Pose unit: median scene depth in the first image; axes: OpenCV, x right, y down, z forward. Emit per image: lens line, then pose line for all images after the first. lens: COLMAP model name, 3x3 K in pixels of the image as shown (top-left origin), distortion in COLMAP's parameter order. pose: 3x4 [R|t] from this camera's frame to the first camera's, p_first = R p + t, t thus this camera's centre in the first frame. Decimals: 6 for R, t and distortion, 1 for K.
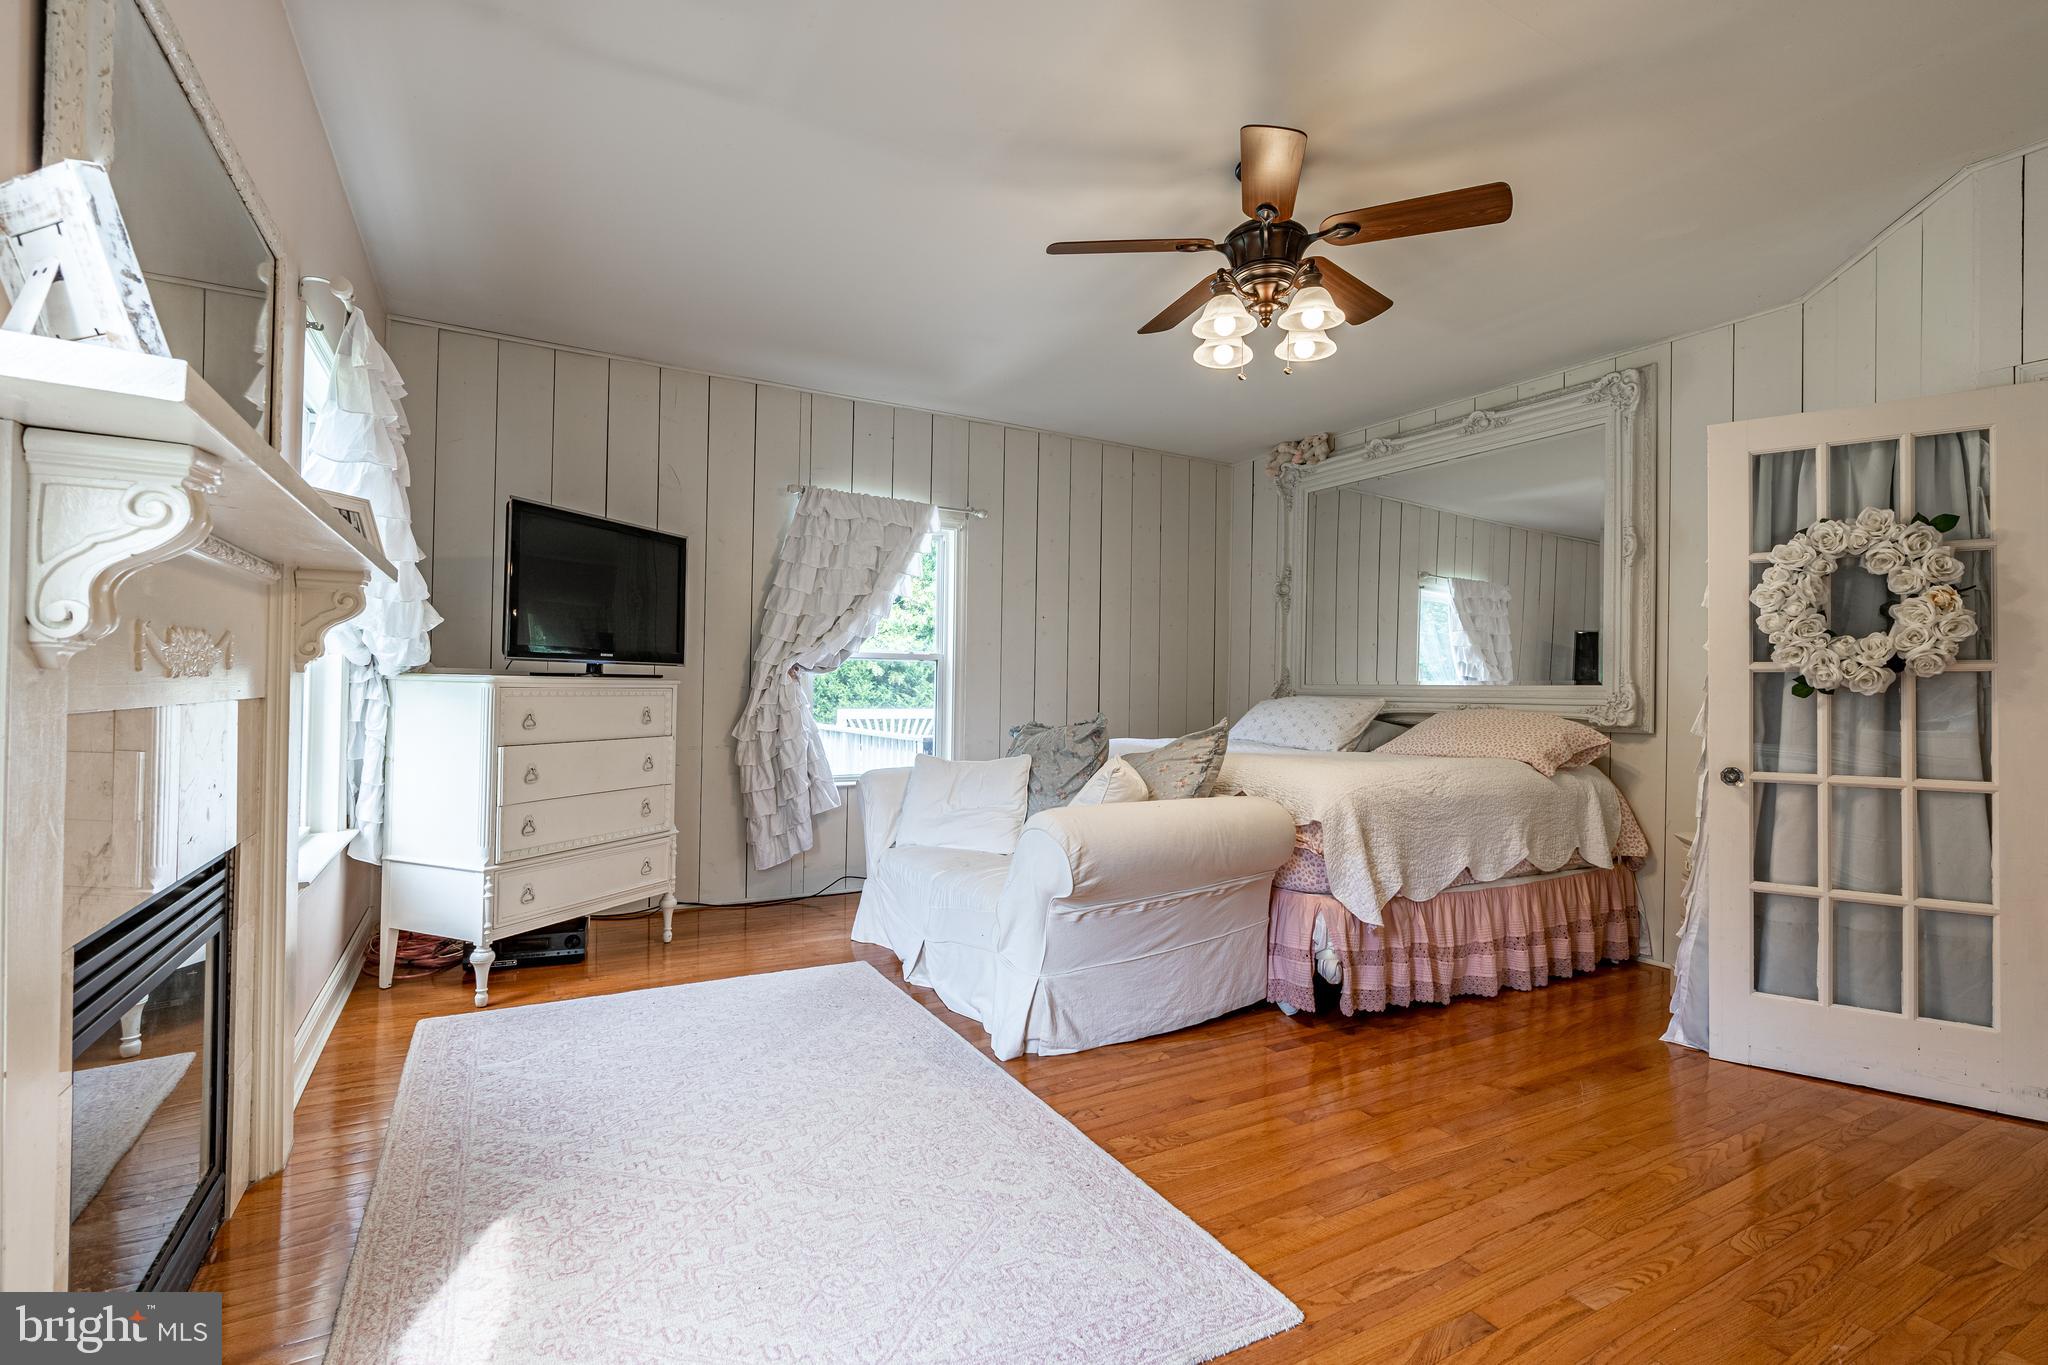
lens RADIAL K [[937.6, 0, 1019.6], [0, 937.6, 678.1], [0, 0, 1]] dist [-0.004528, 0.000204]
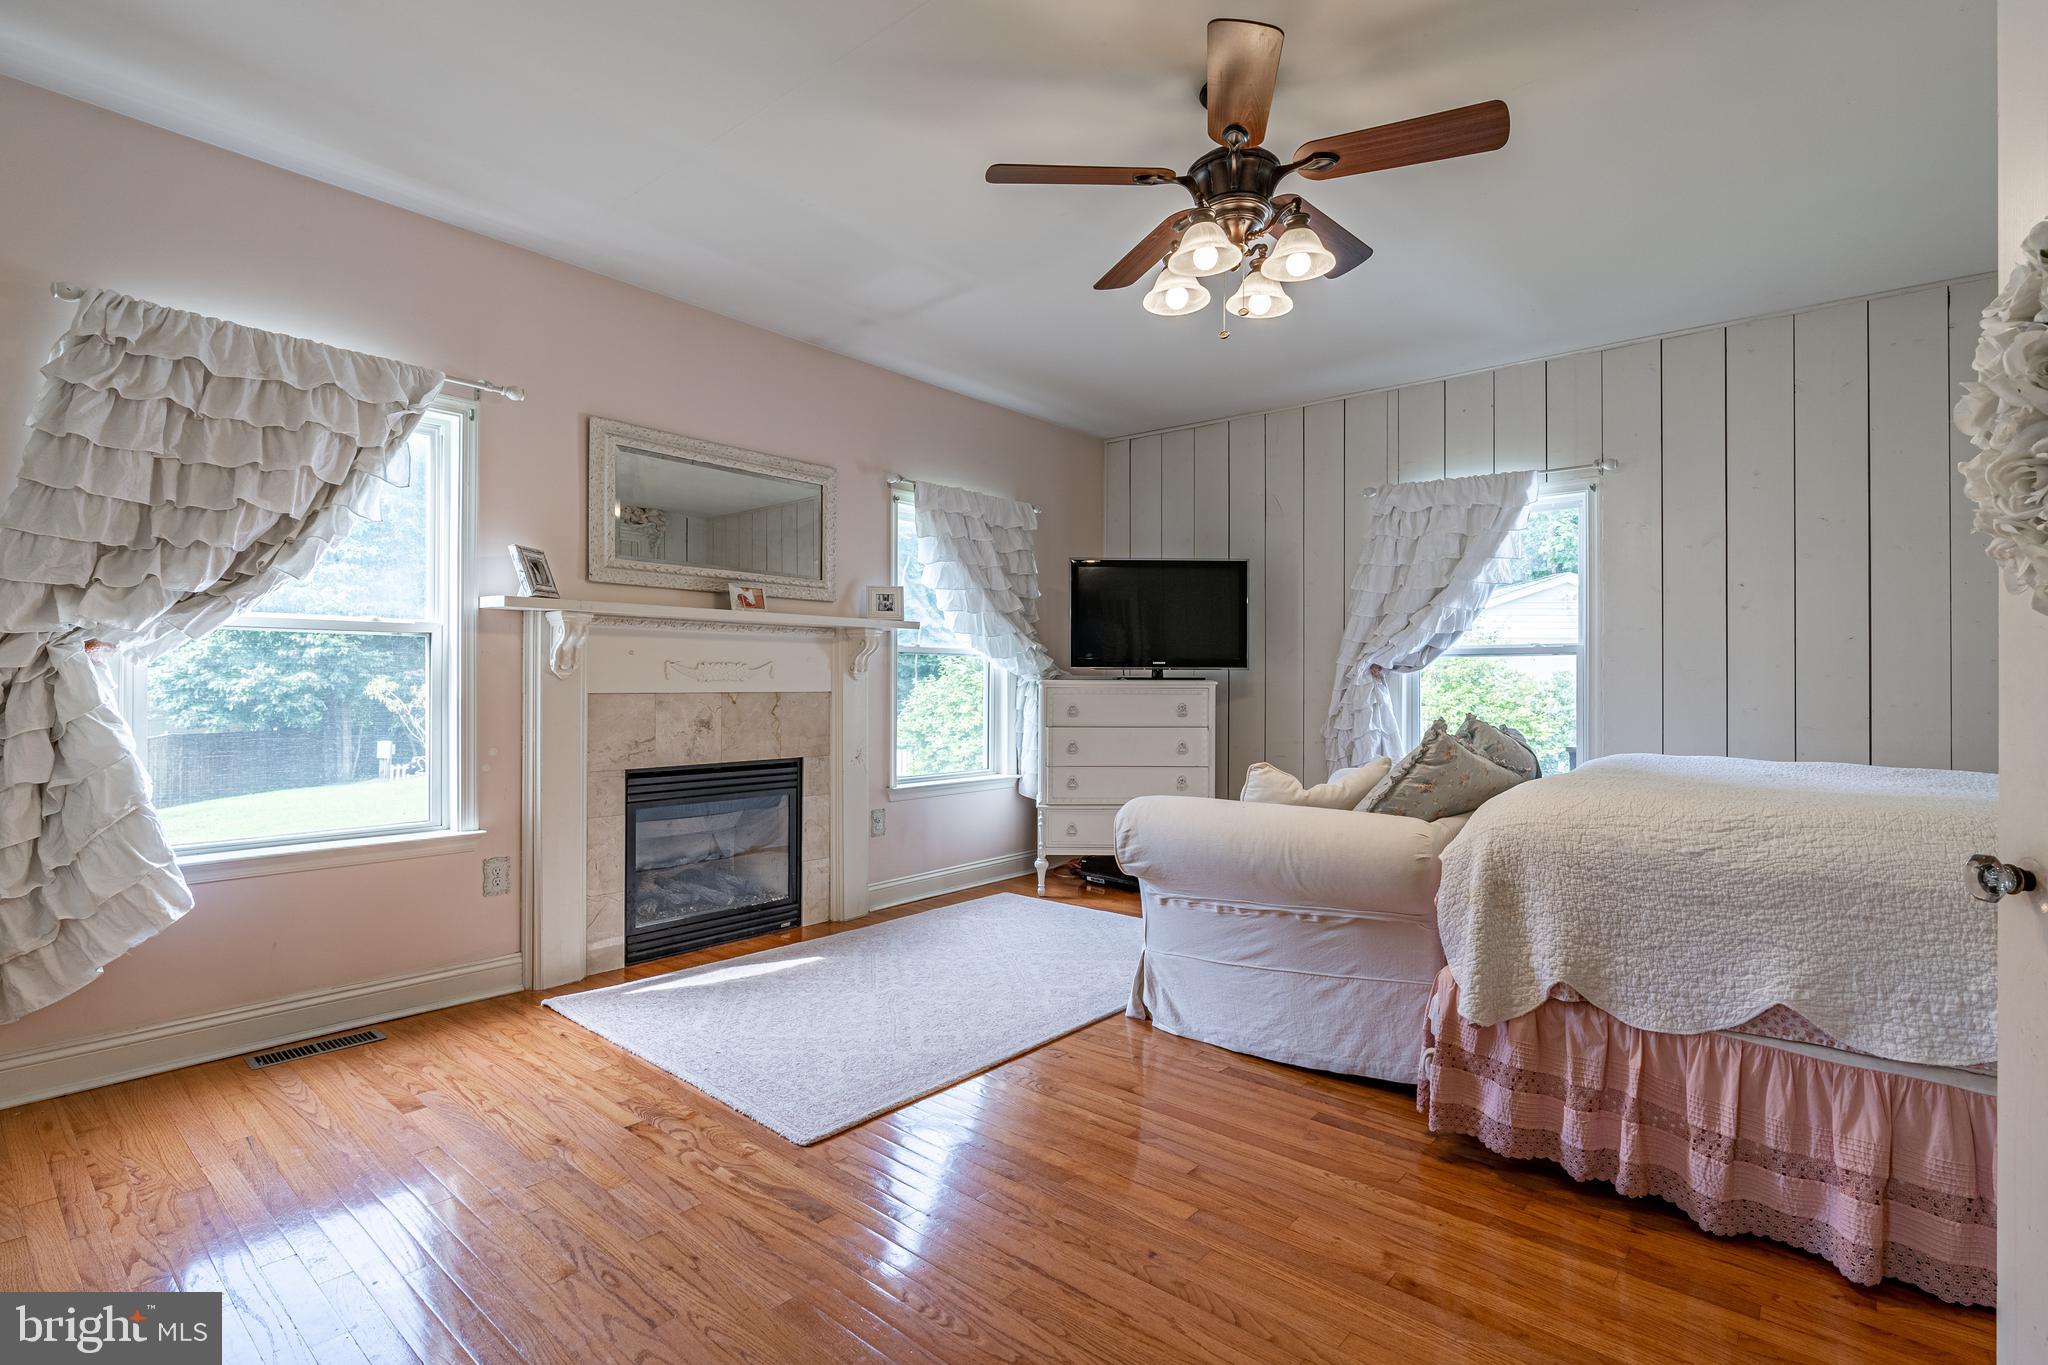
lens RADIAL K [[959.5, 0, 1024.0], [0, 959.5, 682.5], [0, 0, 1]] dist [0.001086, 0.000254]
pose [[0.346934, -0.016091, -0.937752, 0.887256], [0.009369, 0.999862, -0.013691, 0.022034], [0.937843, -0.004036, 0.347037, 0.424966]]
